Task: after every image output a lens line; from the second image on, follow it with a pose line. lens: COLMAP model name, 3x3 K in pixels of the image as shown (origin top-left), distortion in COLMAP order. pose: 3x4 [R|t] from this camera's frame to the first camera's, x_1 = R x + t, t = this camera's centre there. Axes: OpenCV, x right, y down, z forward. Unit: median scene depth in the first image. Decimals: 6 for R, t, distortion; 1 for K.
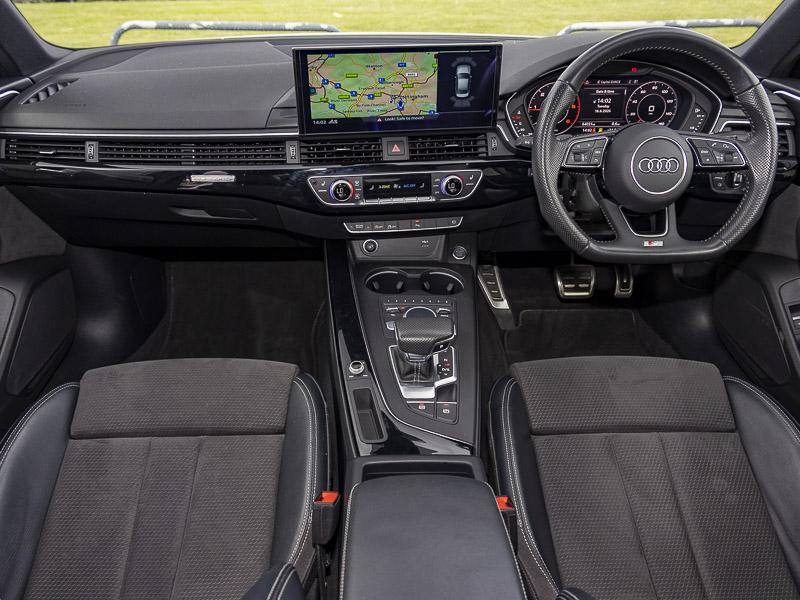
lens RADIAL K [[644.9, 0, 400.0], [0, 644.9, 300.0], [0, 0, 1]] dist [-0.006699, 0.006035]
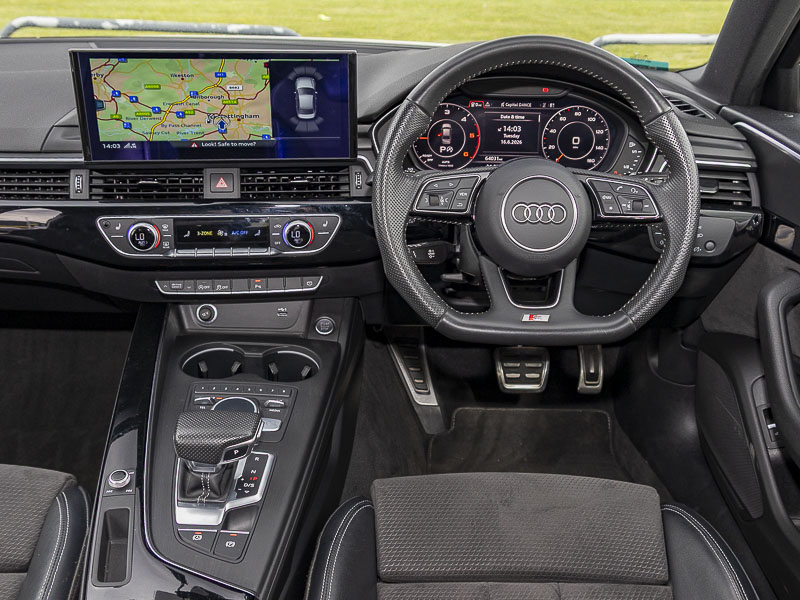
lens RADIAL K [[874.0, 0, 424.7], [0, 874.0, 292.0], [0, 0, 1]] dist [-0.010341, 0.001856]
pose [[0.999647, 0.026197, 0.004468, 0.228422], [-0.025512, 0.993071, -0.114717, 0.000596], [-0.007442, 0.114563, 0.993388, 0.006325]]
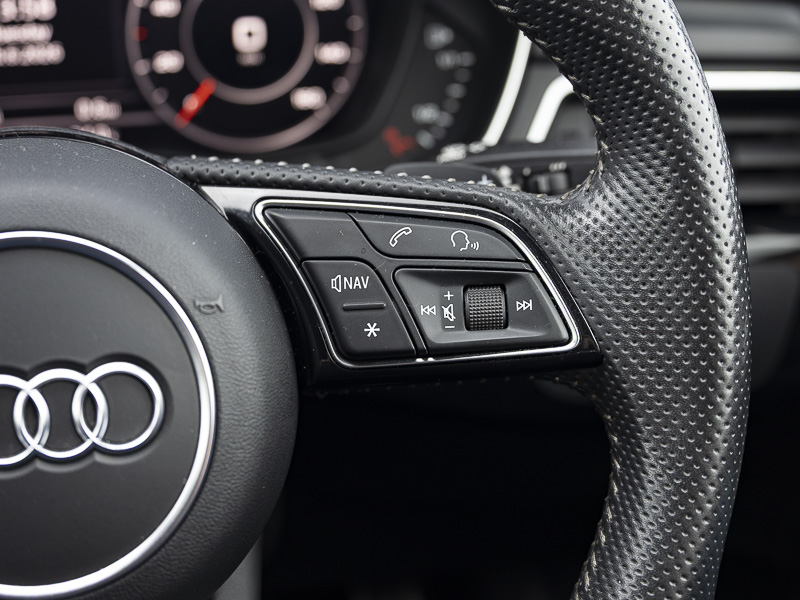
lens RADIAL K [[1463.0, 0, 400.0], [0, 1463.0, 300.0], [0, 0, 1]] dist [0.016793, 0.125553]
pose [[0.978831, -0.074269, 0.190719, 0.362382], [0.094474, 0.990580, -0.099123, -0.163792], [-0.181561, 0.115043, 0.976627, 0.549087]]
